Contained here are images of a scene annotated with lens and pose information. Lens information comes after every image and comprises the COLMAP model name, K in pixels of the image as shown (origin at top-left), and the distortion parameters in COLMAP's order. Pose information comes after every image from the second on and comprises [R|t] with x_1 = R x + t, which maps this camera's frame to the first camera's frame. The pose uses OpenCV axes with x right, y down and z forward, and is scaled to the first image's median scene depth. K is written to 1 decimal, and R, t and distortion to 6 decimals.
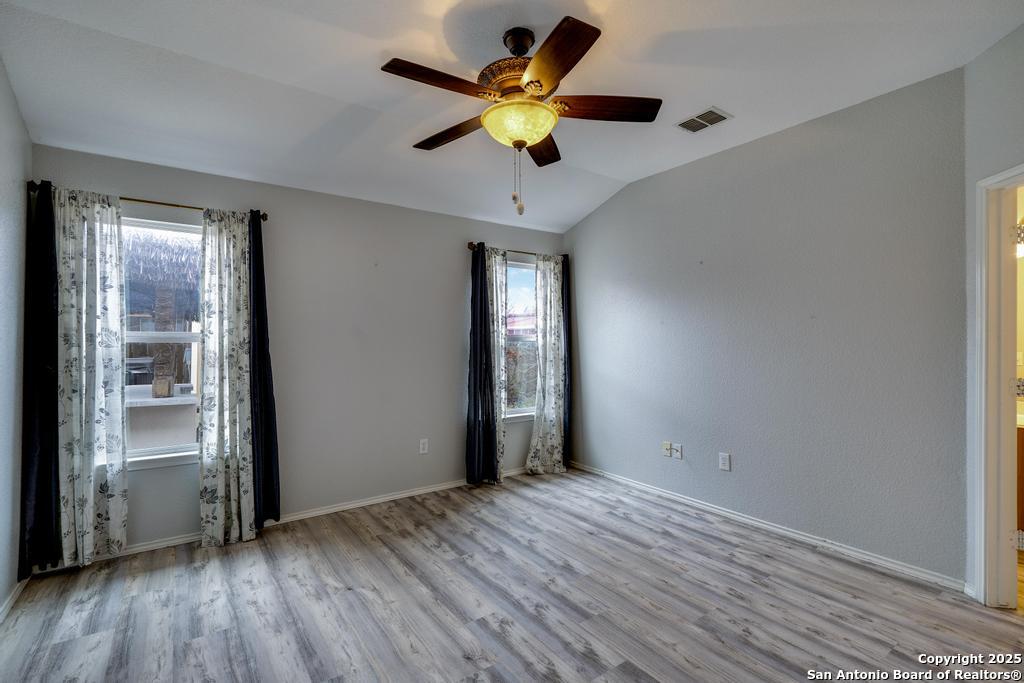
lens RADIAL K [[458.0, 0, 525.4], [0, 458.0, 344.0], [0, 0, 1]] dist [-0.001764, -0.000372]
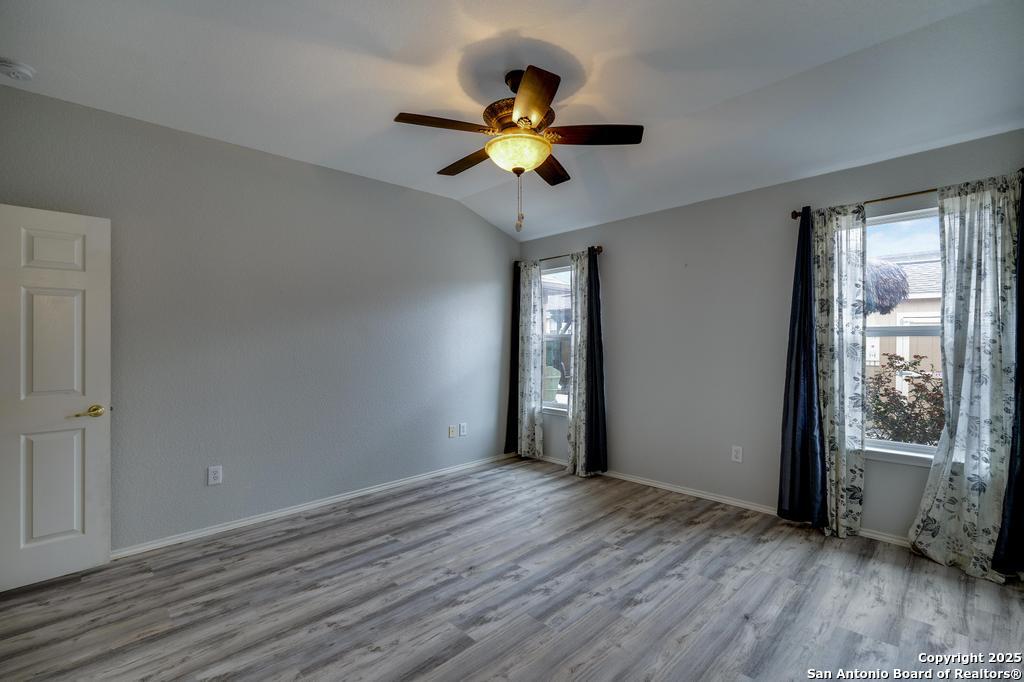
lens RADIAL K [[458.0, 0, 525.4], [0, 458.0, 343.5], [0, 0, 1]] dist [-0.001764, -0.000372]
pose [[0.170971, 0.006818, -0.985252, 0.789168], [0.004880, 0.999958, 0.007767, -0.006551], [0.985264, -0.006136, 0.170930, 0.573338]]
